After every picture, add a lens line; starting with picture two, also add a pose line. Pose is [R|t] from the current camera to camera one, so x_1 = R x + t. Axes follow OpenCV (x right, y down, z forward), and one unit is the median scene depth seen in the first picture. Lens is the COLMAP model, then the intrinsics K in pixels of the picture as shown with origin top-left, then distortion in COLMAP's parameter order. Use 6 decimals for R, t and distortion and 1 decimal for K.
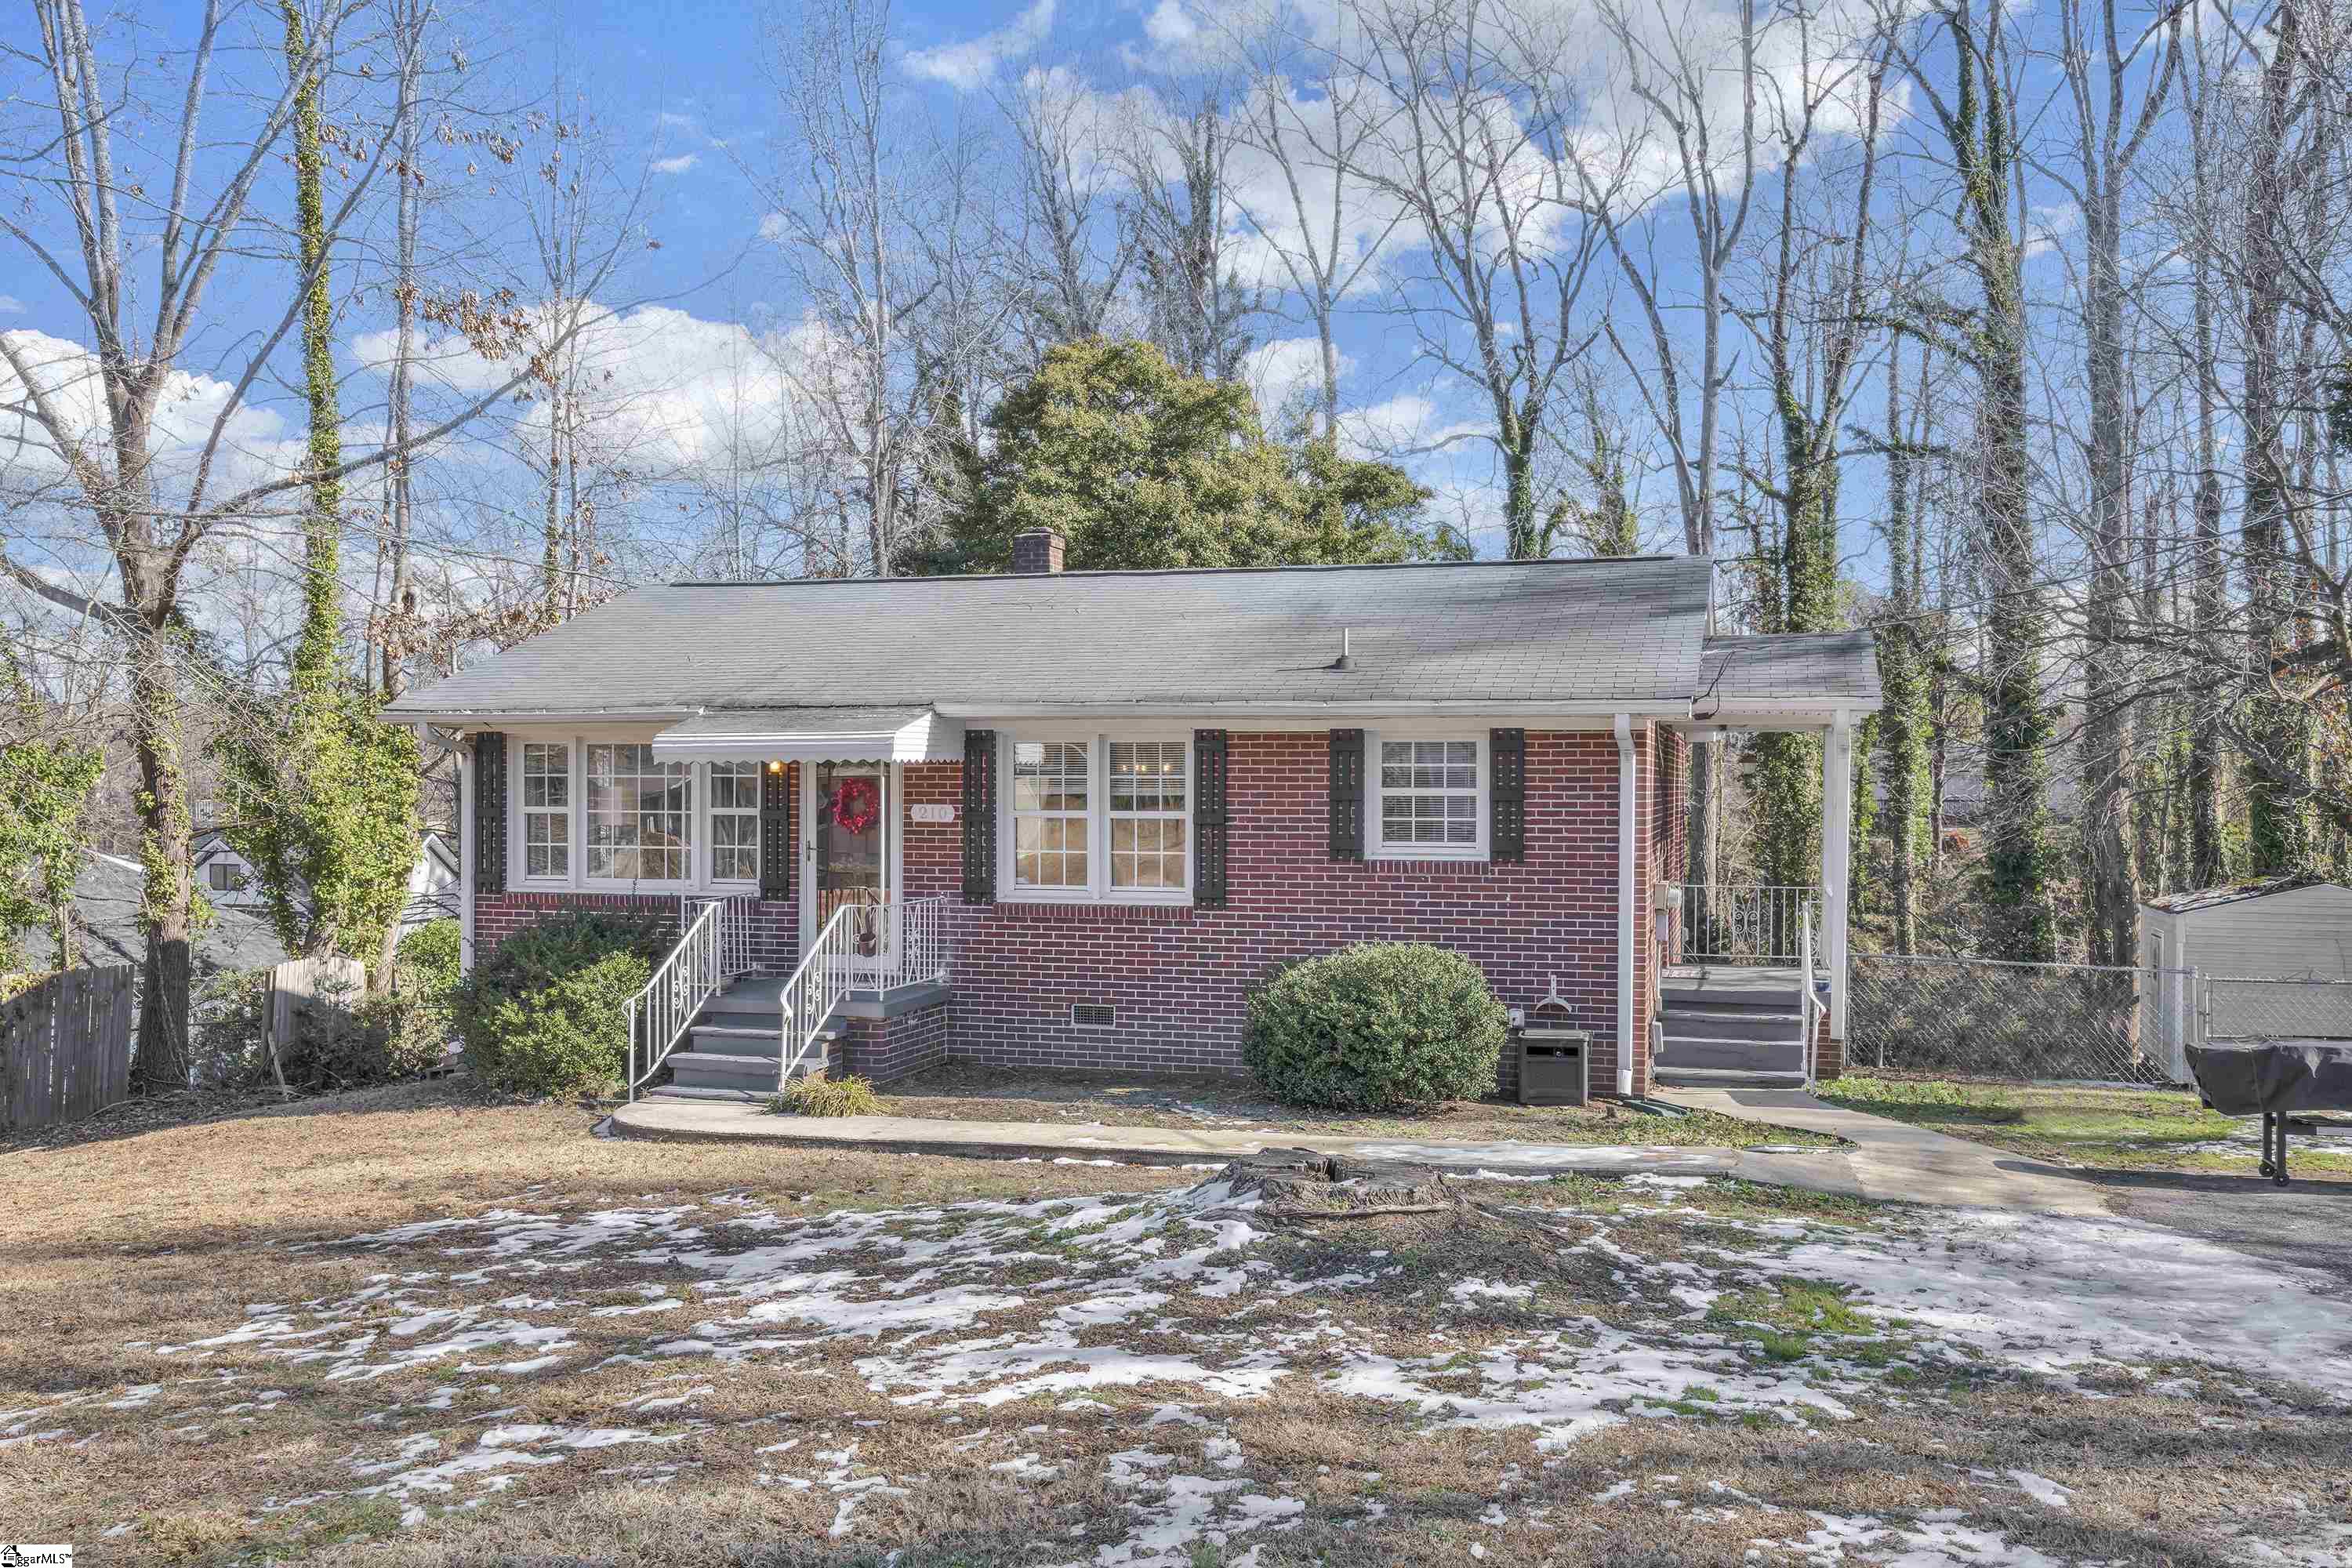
lens RADIAL K [[1996.6, 0, 1176.0], [0, 1996.6, 784.0], [0, 0, 1]] dist [0.008580, -0.002778]
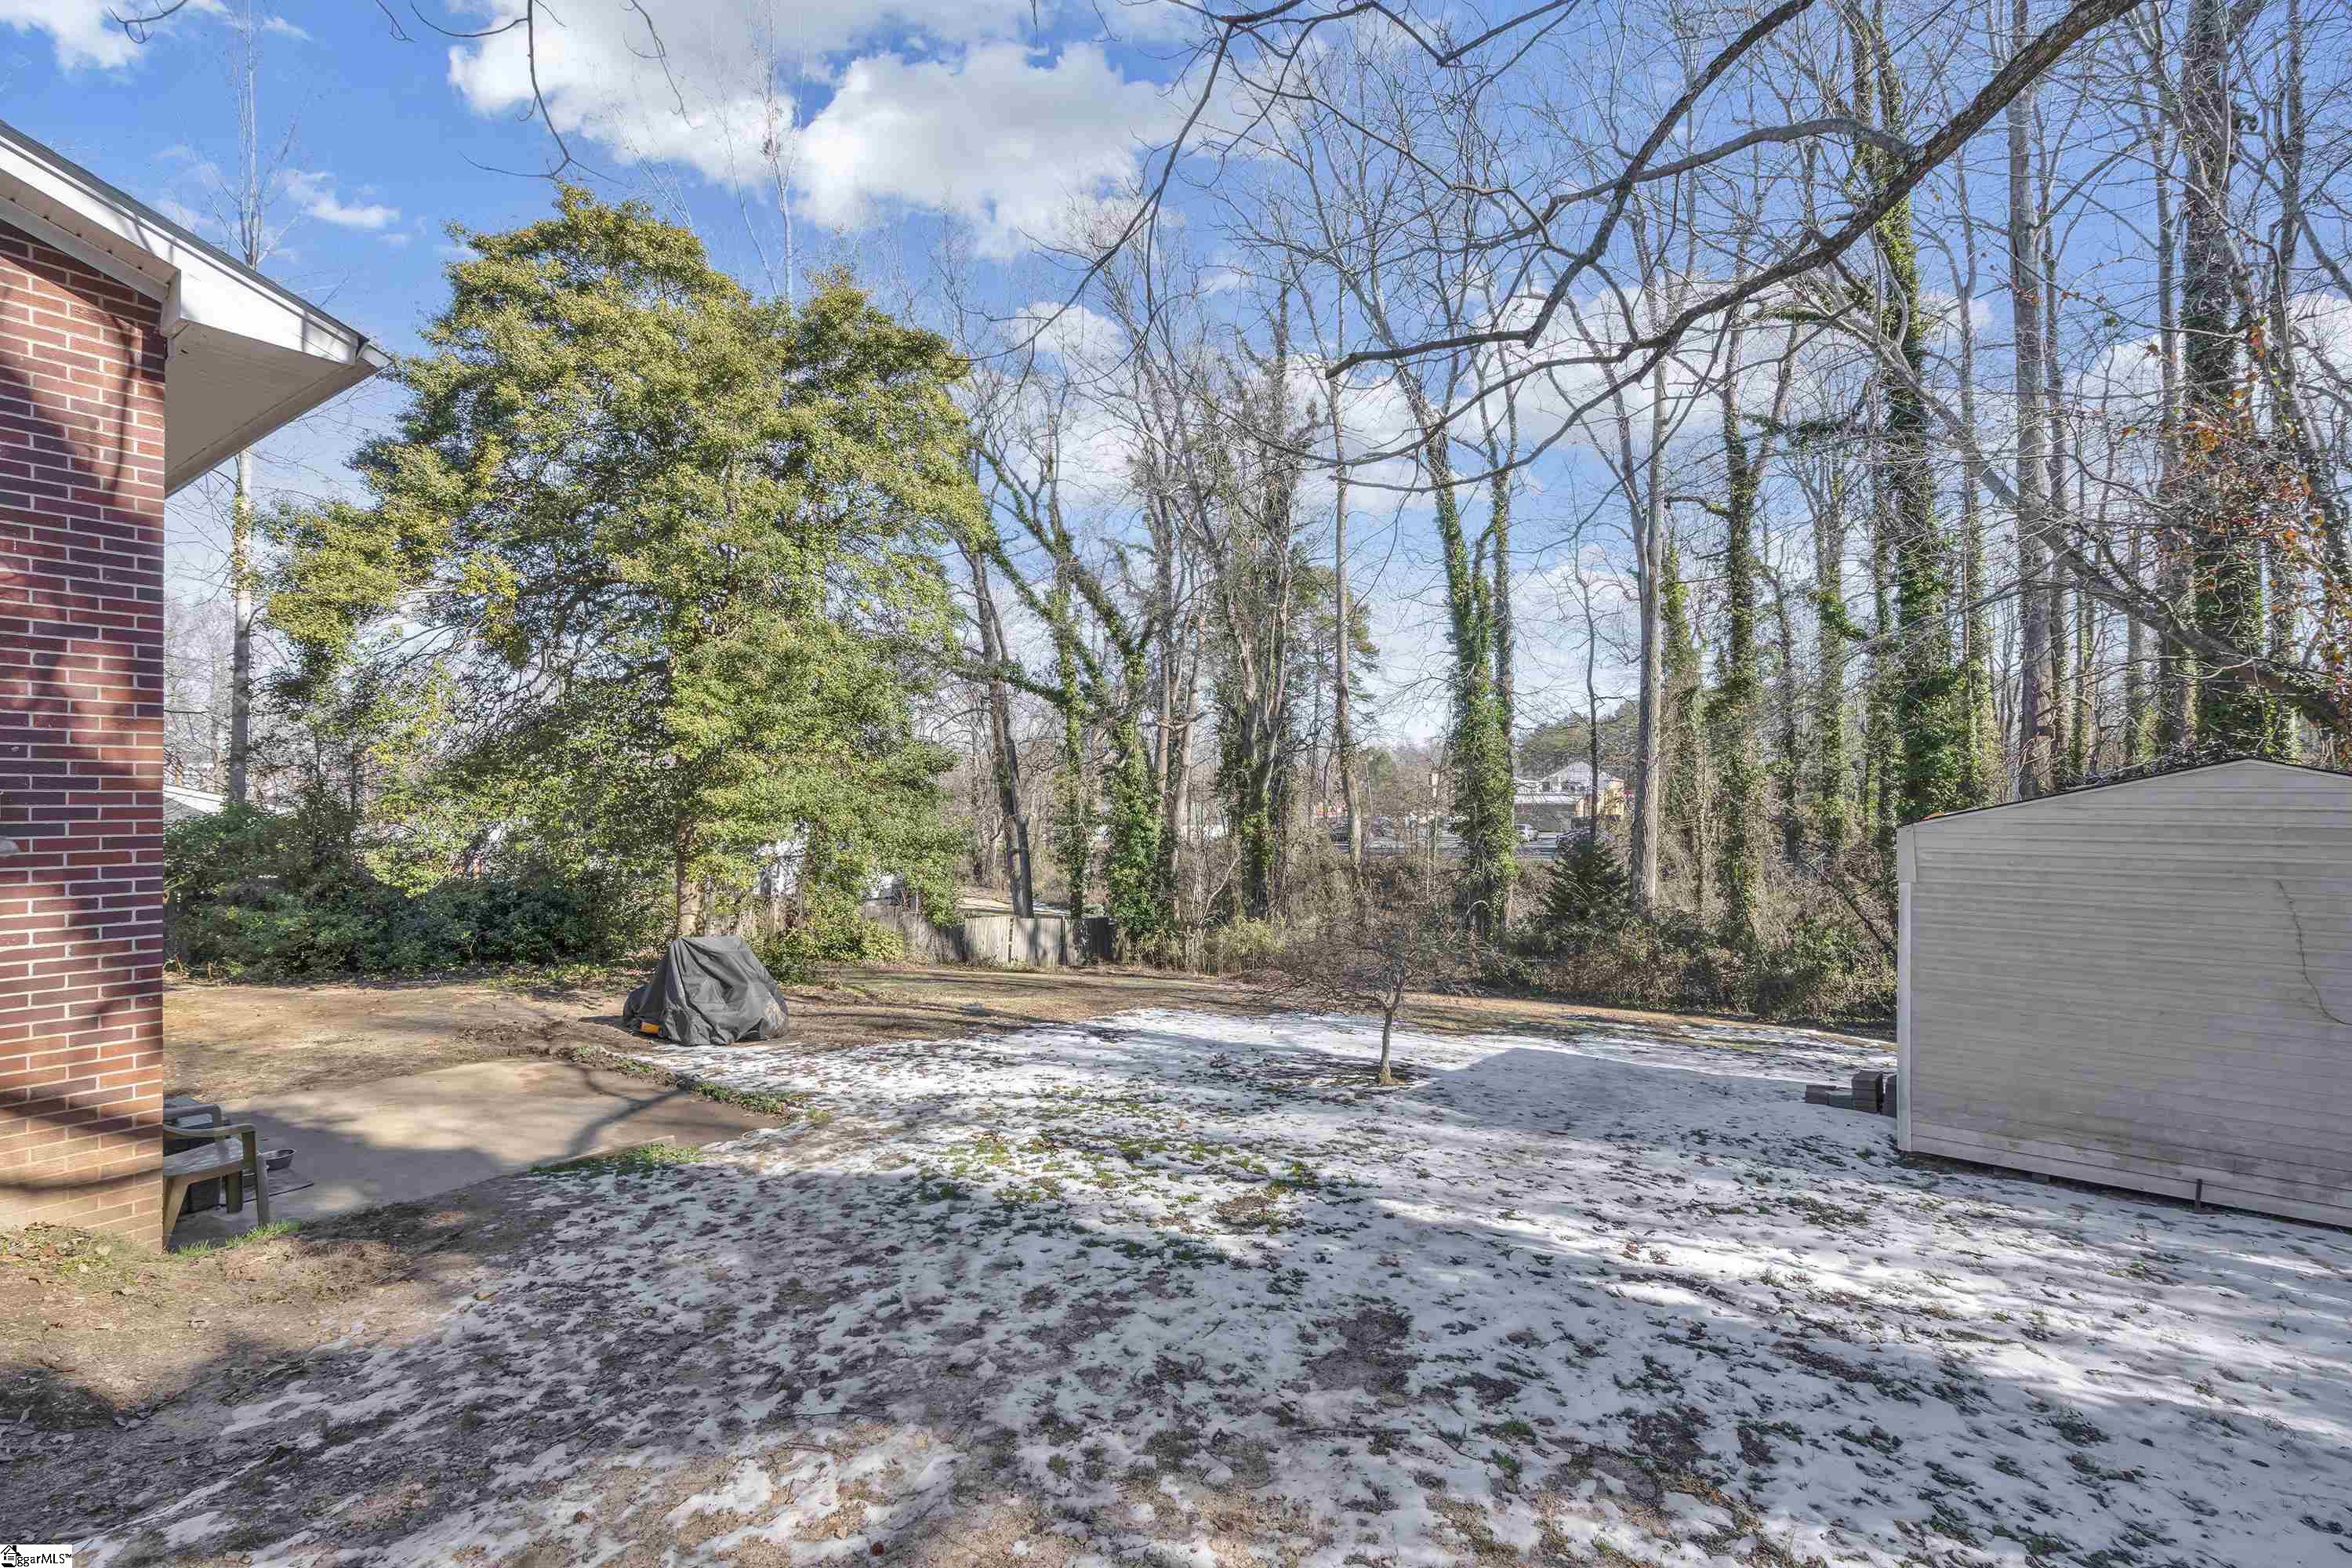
lens RADIAL K [[1044.2, 0, 1175.0], [0, 1044.2, 795.0], [0, 0, 1]] dist [-0.002475, -0.000037]
pose [[0.949801, -0.007938, -0.312753, 0.733302], [0.005123, 0.999939, -0.009822, 0.119307], [0.312811, 0.007726, 0.949784, 1.229923]]
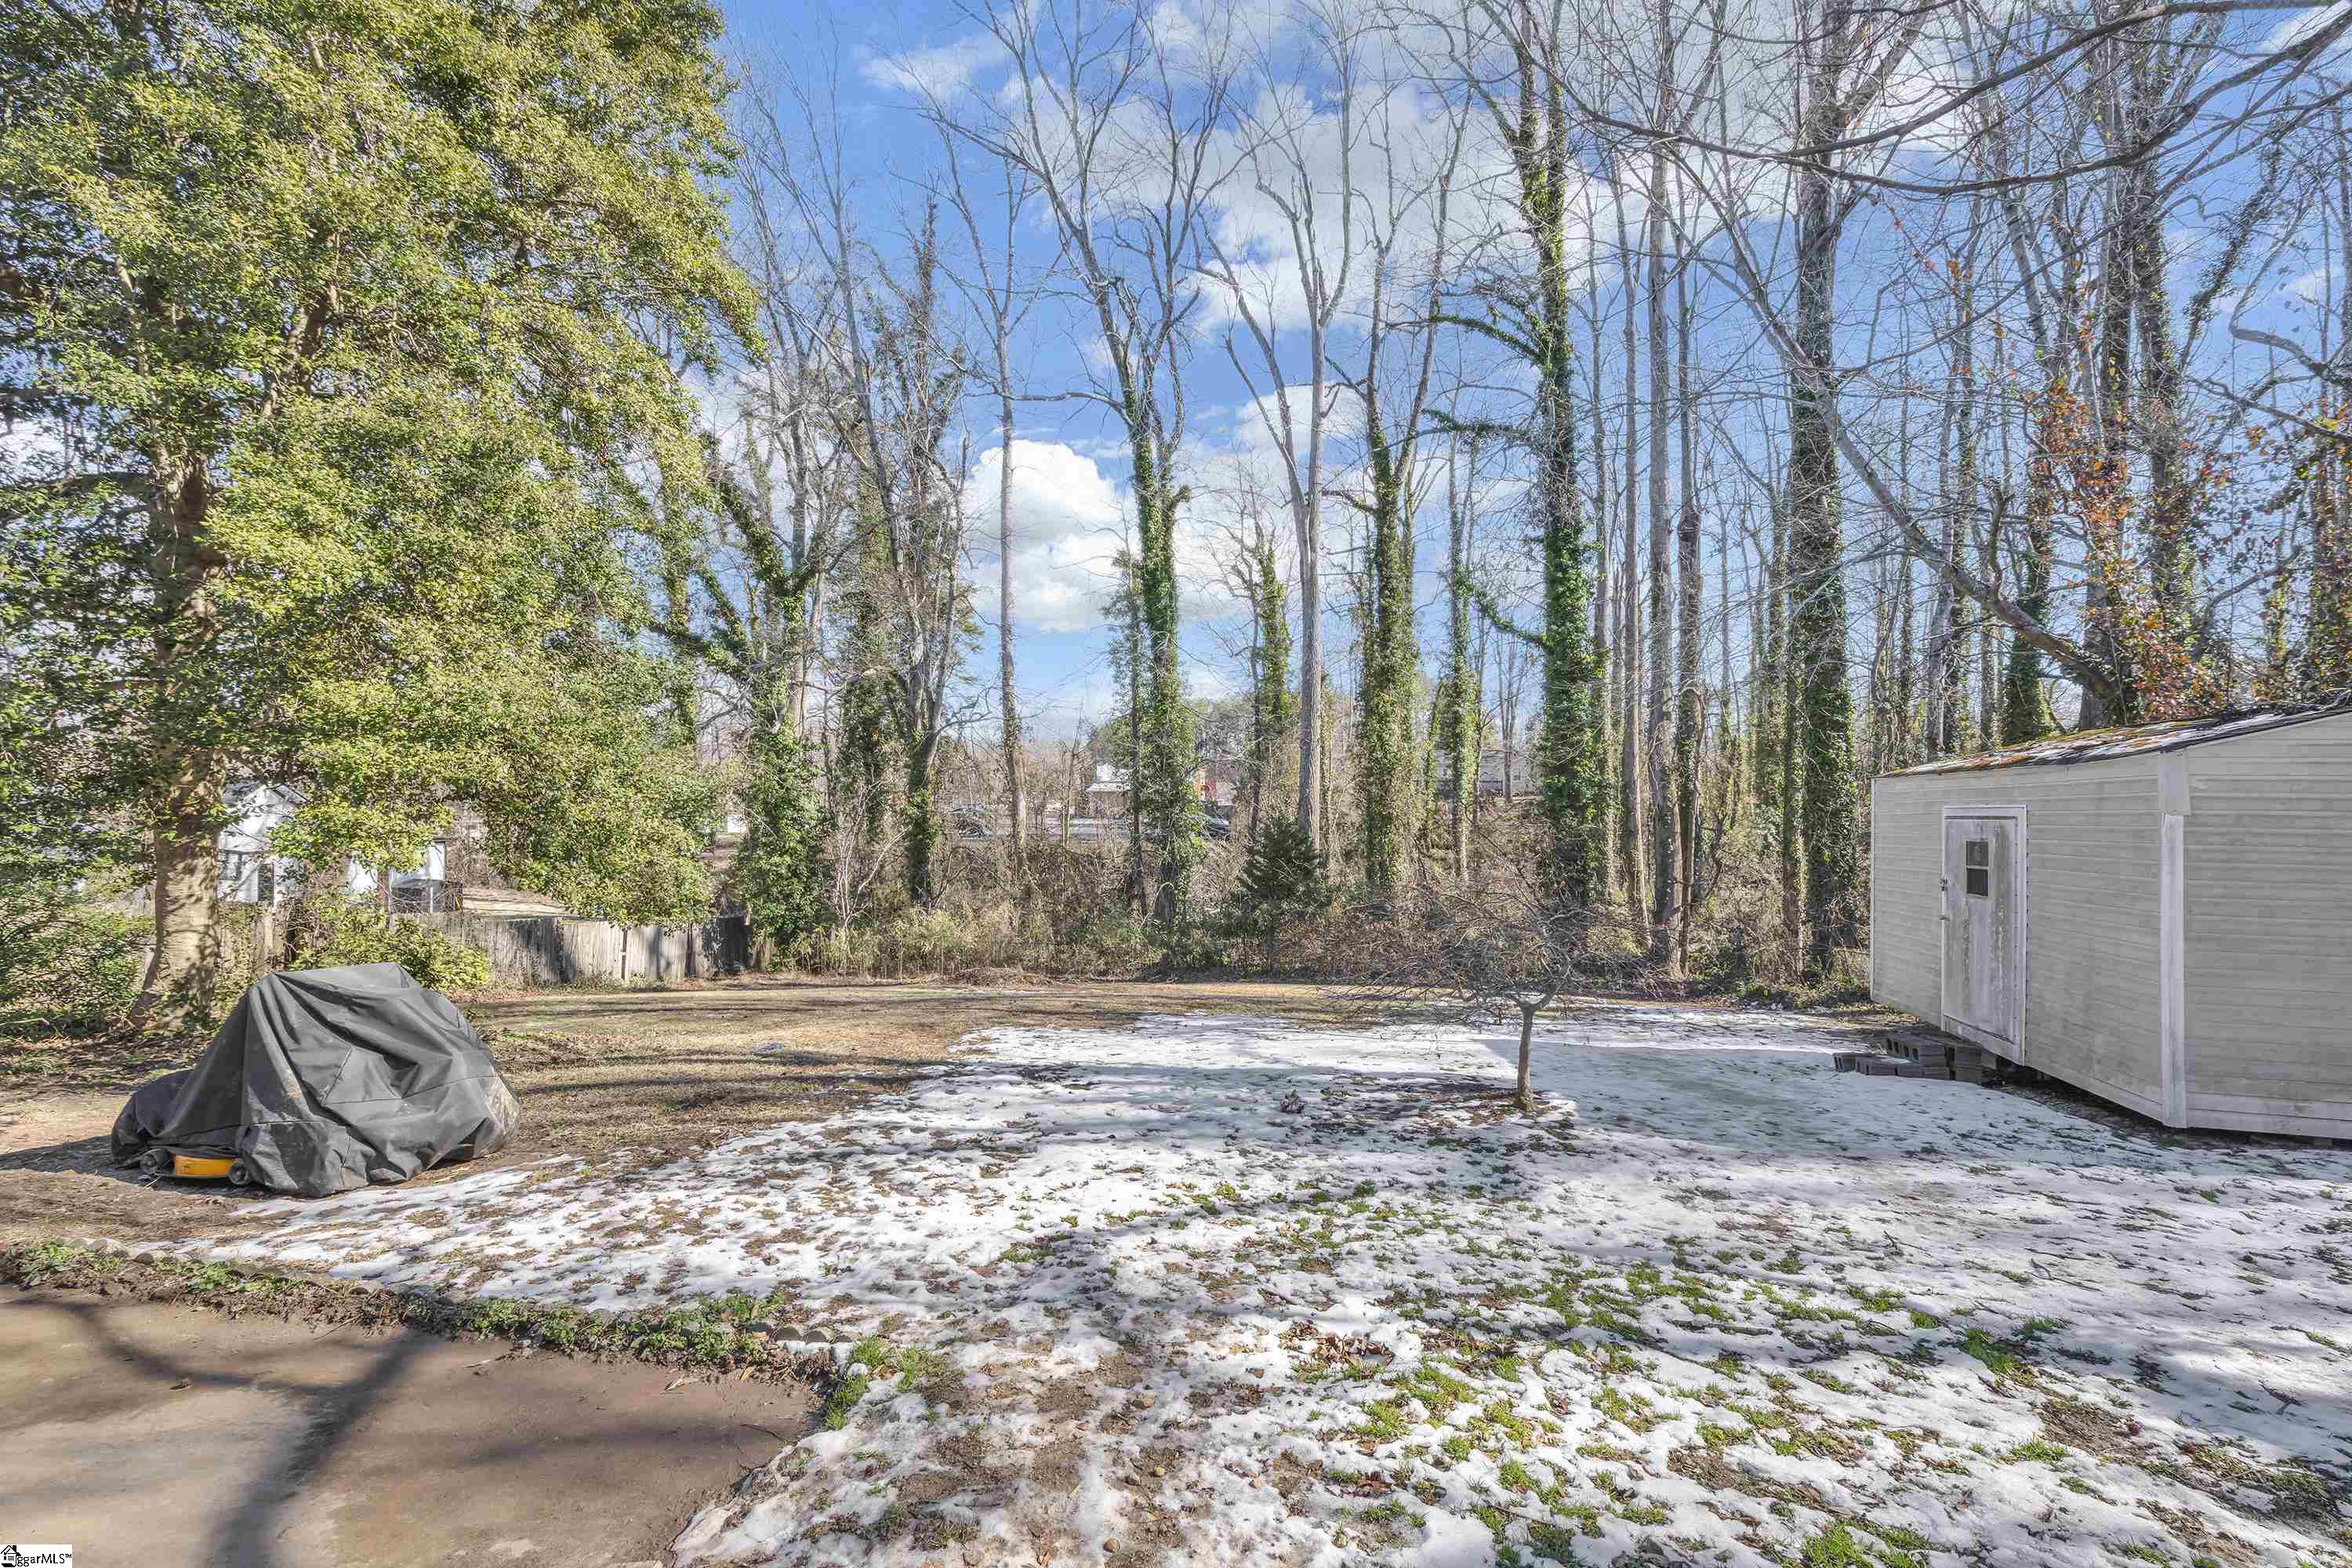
lens RADIAL K [[1041.8, 0, 1170.9], [0, 1041.8, 805.8], [0, 0, 1]] dist [-0.000364, -0.000379]
pose [[0.995709, -0.002406, 0.092506, 0.460934], [0.001531, 0.999953, 0.009528, 0.148829], [-0.092524, -0.009345, 0.995667, 1.424638]]
